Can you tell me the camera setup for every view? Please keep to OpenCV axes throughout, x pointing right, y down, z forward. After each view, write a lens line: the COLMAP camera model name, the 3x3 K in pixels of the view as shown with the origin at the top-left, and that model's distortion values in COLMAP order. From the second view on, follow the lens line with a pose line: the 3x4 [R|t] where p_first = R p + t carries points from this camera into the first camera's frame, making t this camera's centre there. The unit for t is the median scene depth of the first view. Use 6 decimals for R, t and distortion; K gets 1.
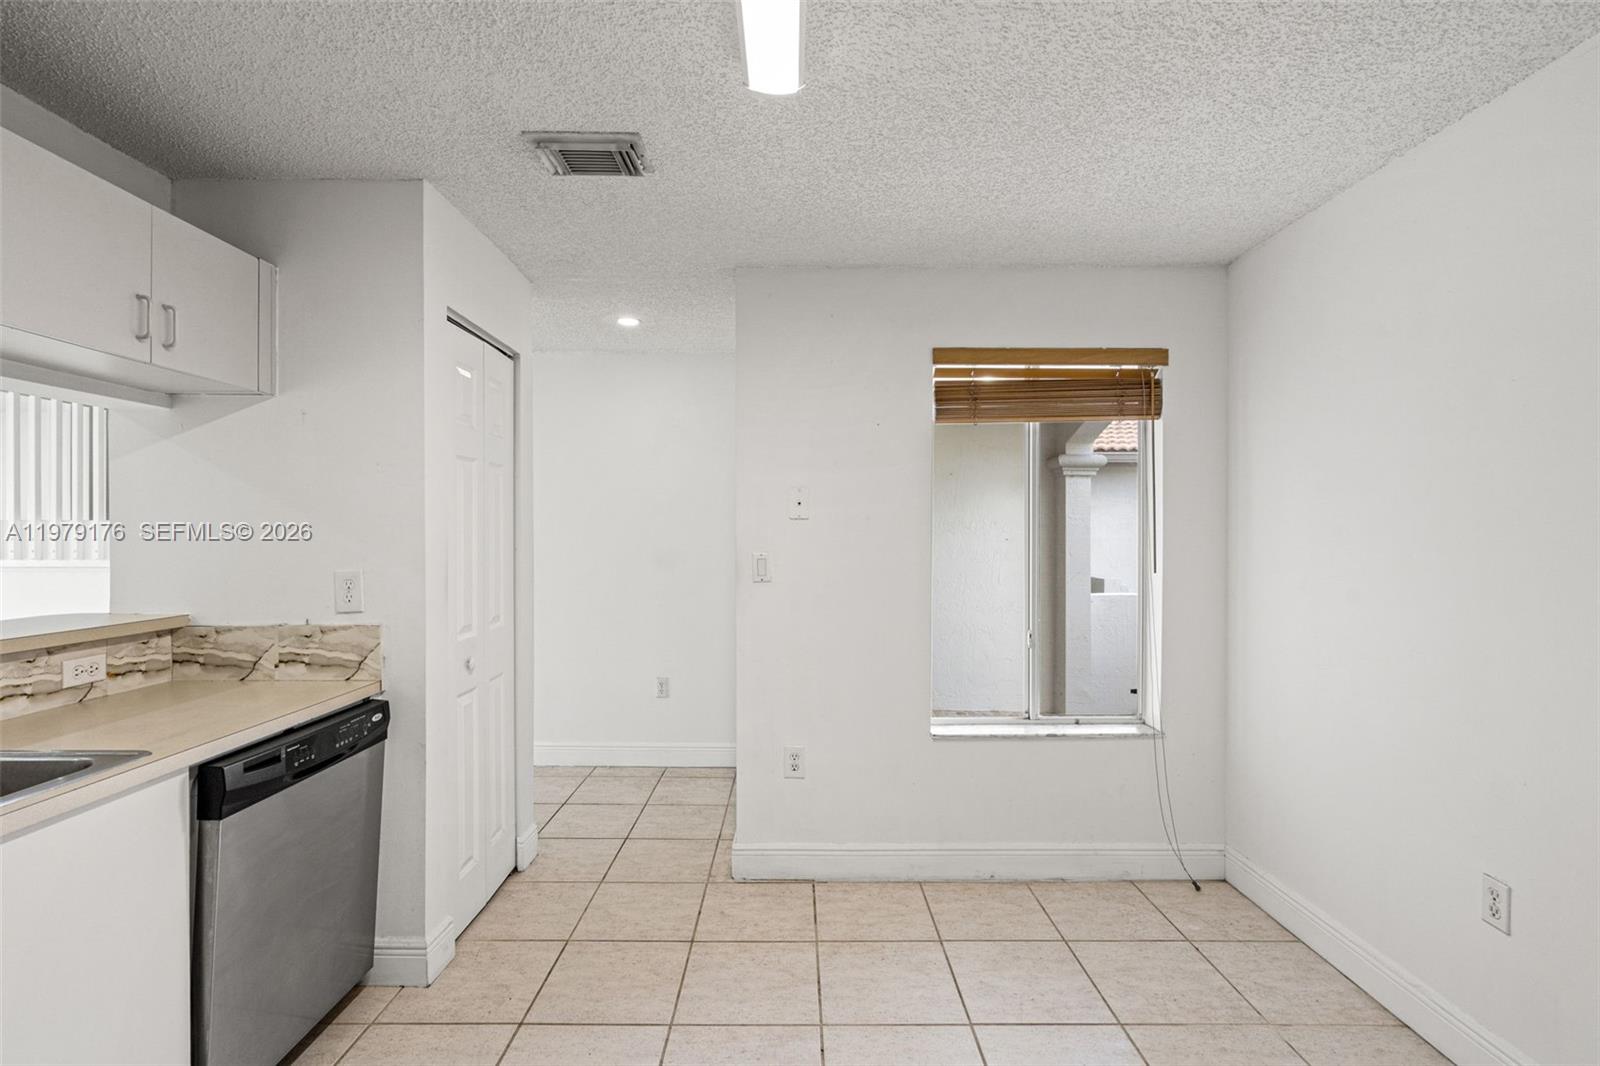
lens RADIAL K [[732.2, 0, 800.0], [0, 732.2, 533.0], [0, 0, 1]] dist [-0.001416, 0.000677]
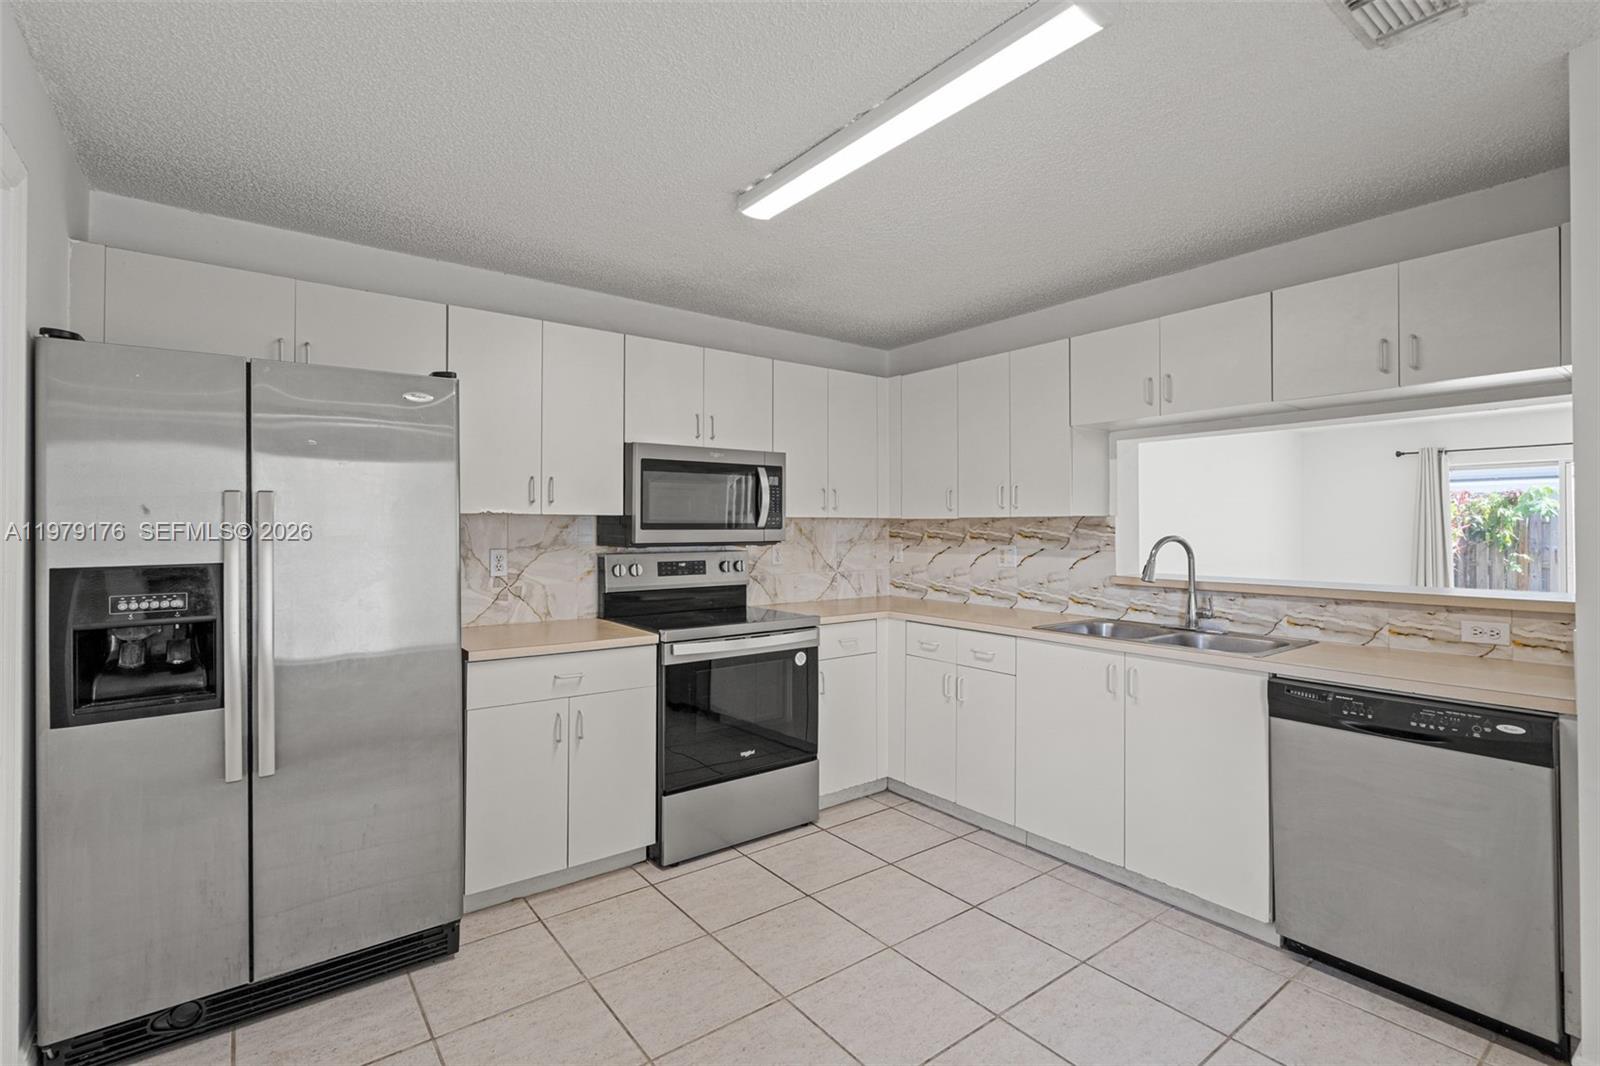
lens RADIAL K [[748.1, 0, 780.2], [0, 748.1, 518.4], [0, 0, 1]] dist [-0.000897, 0.000901]
pose [[-0.803007, -0.010795, -0.595872, 0.722444], [-0.004364, 0.999916, -0.012234, 0.019481], [0.595954, -0.007223, -0.802986, 1.339098]]
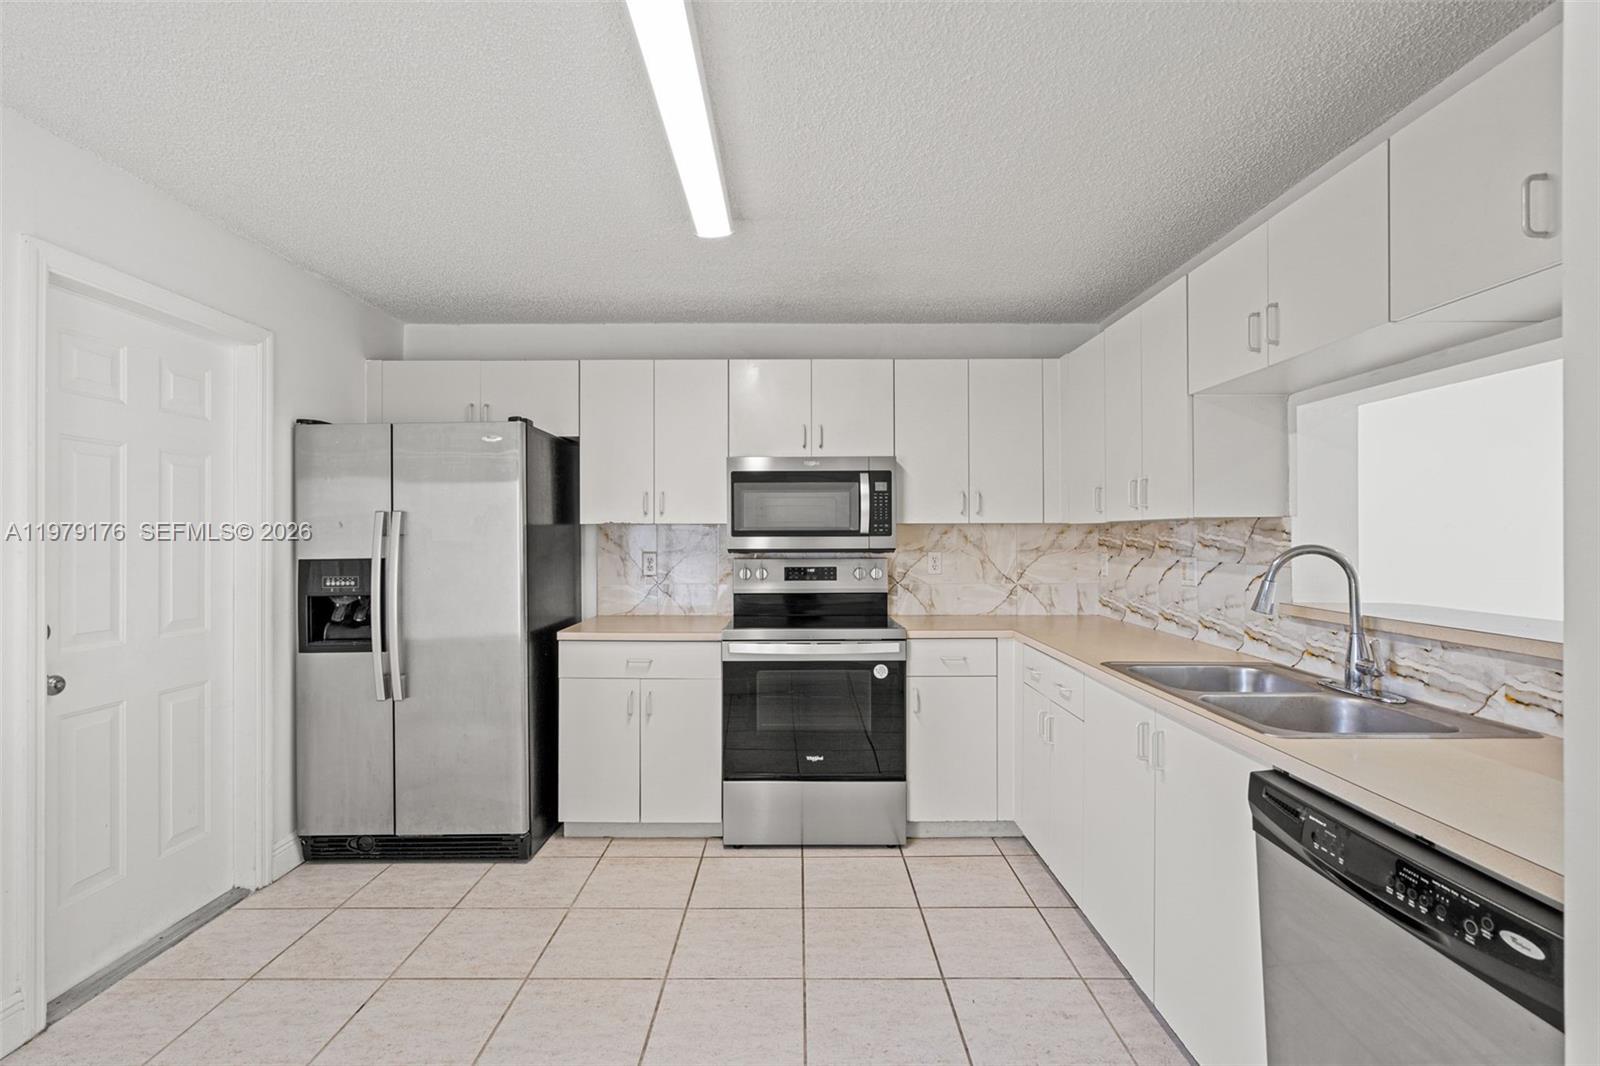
lens RADIAL K [[732.2, 0, 800.0], [0, 732.2, 533.0], [0, 0, 1]] dist [-0.001416, 0.000677]
pose [[-0.999893, -0.001340, 0.014584, -0.190404], [-0.001362, 0.999998, -0.001530, 0.018976], [-0.014581, -0.001549, -0.999892, 1.595561]]
